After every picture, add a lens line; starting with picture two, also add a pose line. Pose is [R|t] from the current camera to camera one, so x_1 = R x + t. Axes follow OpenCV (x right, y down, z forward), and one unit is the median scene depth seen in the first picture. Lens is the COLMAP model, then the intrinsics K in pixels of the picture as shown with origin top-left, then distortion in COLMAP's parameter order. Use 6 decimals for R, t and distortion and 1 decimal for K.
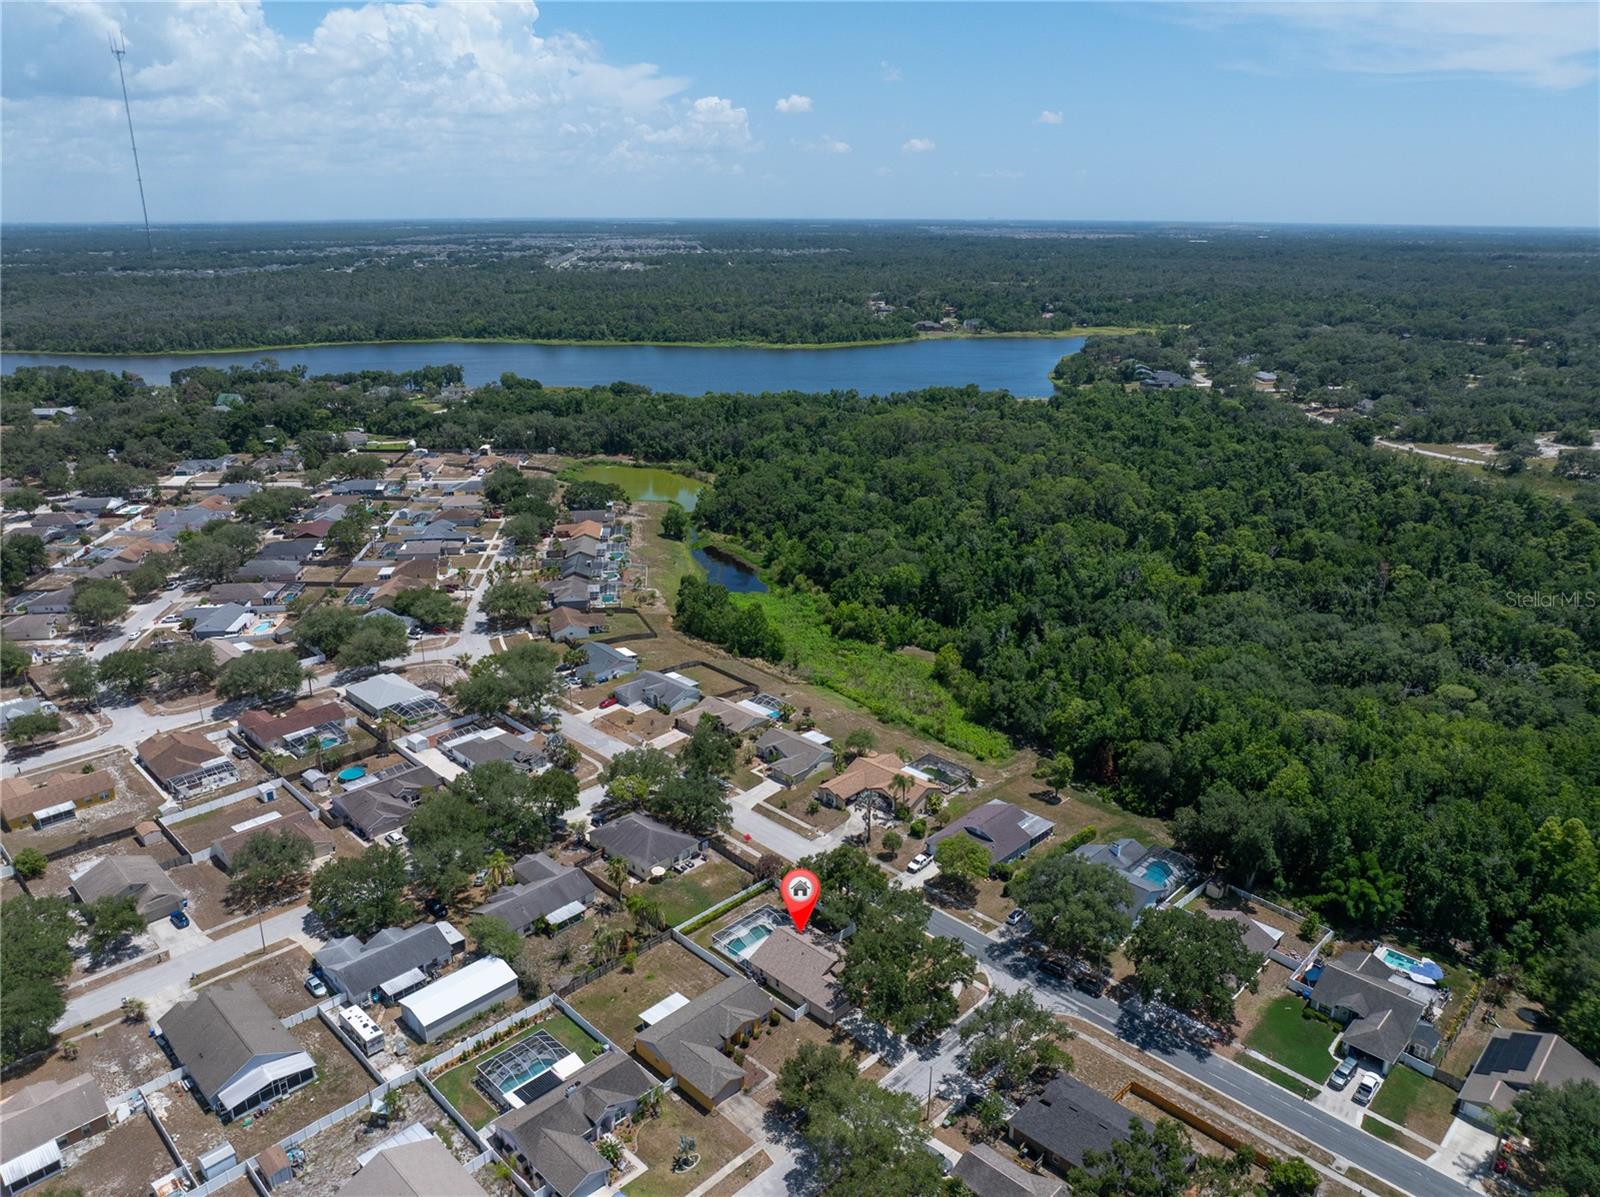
lens RADIAL K [[1122.3, 0, 806.3], [0, 1122.3, 593.2], [0, 0, 1]] dist [-0.030546, -0.003150]
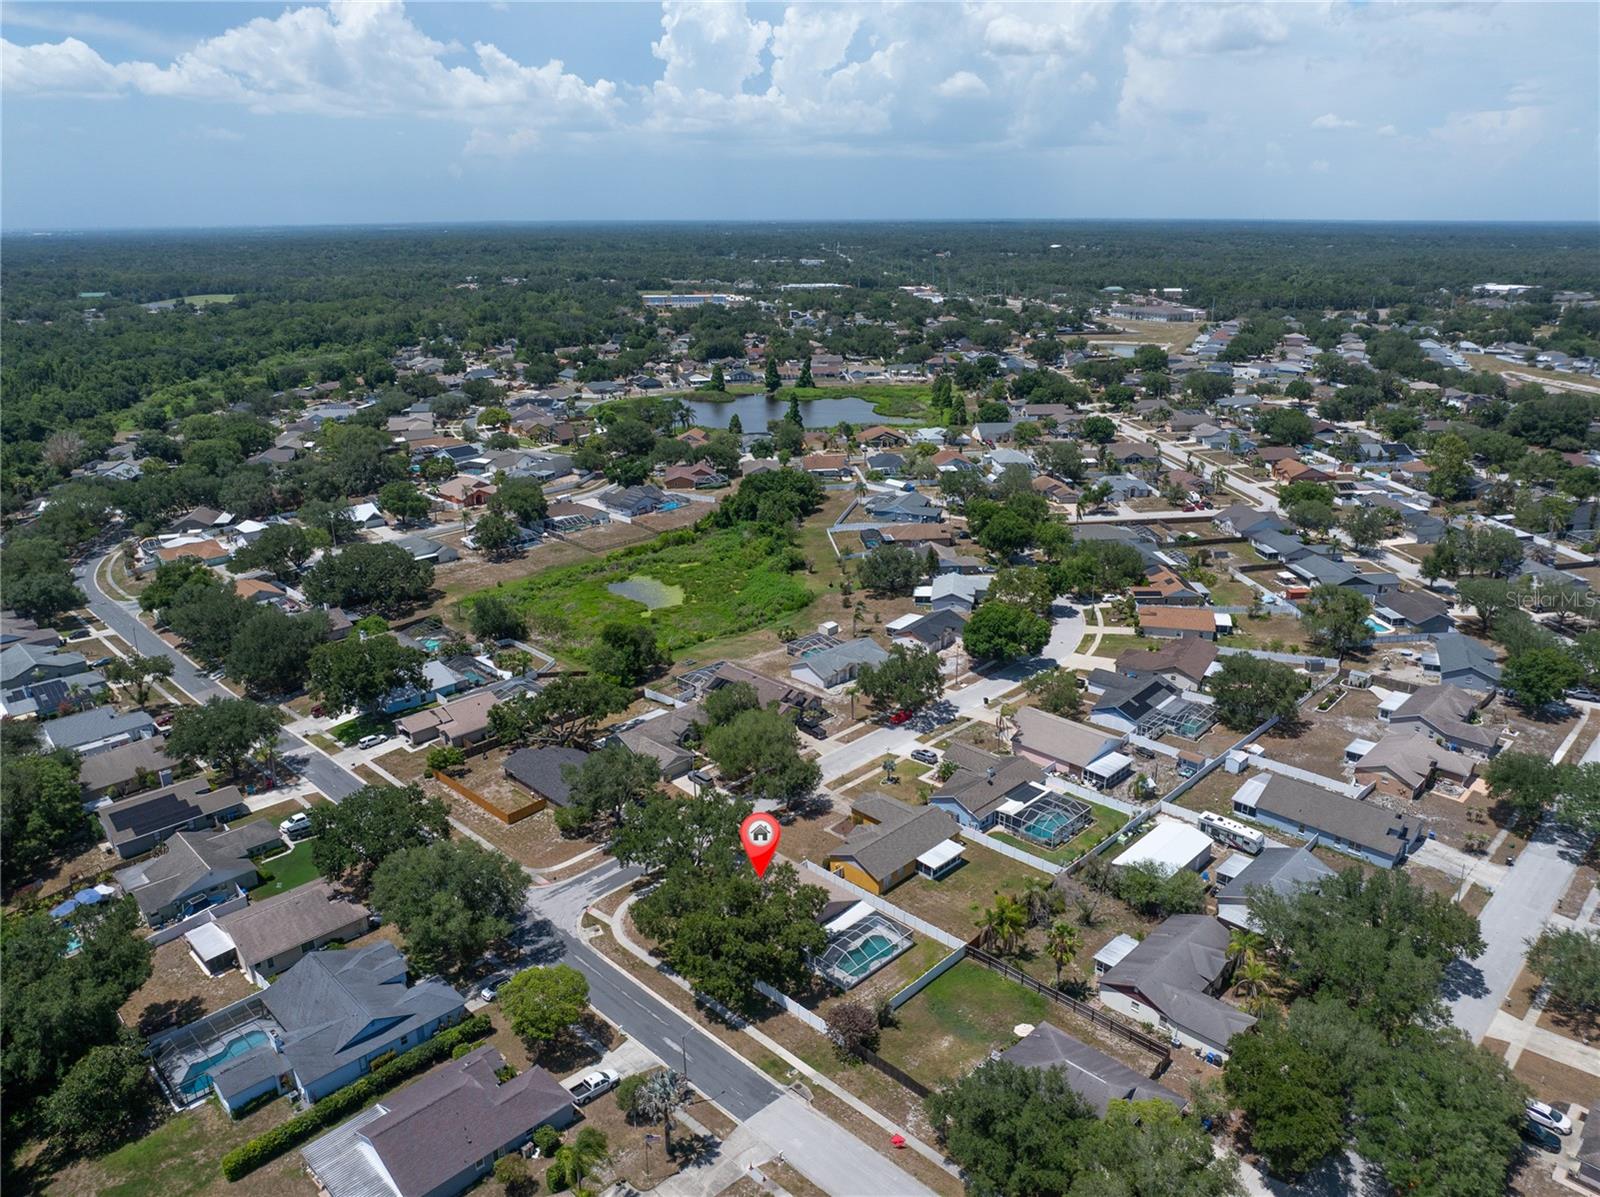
lens RADIAL K [[1122.3, 0, 806.3], [0, 1122.3, 593.2], [0, 0, 1]] dist [-0.030546, -0.003150]
pose [[-0.999962, 0.001397, 0.008627, -0.013347], [0.006363, 0.793064, 0.609106, -0.290575], [-0.005991, 0.609137, -0.793042, 1.190166]]
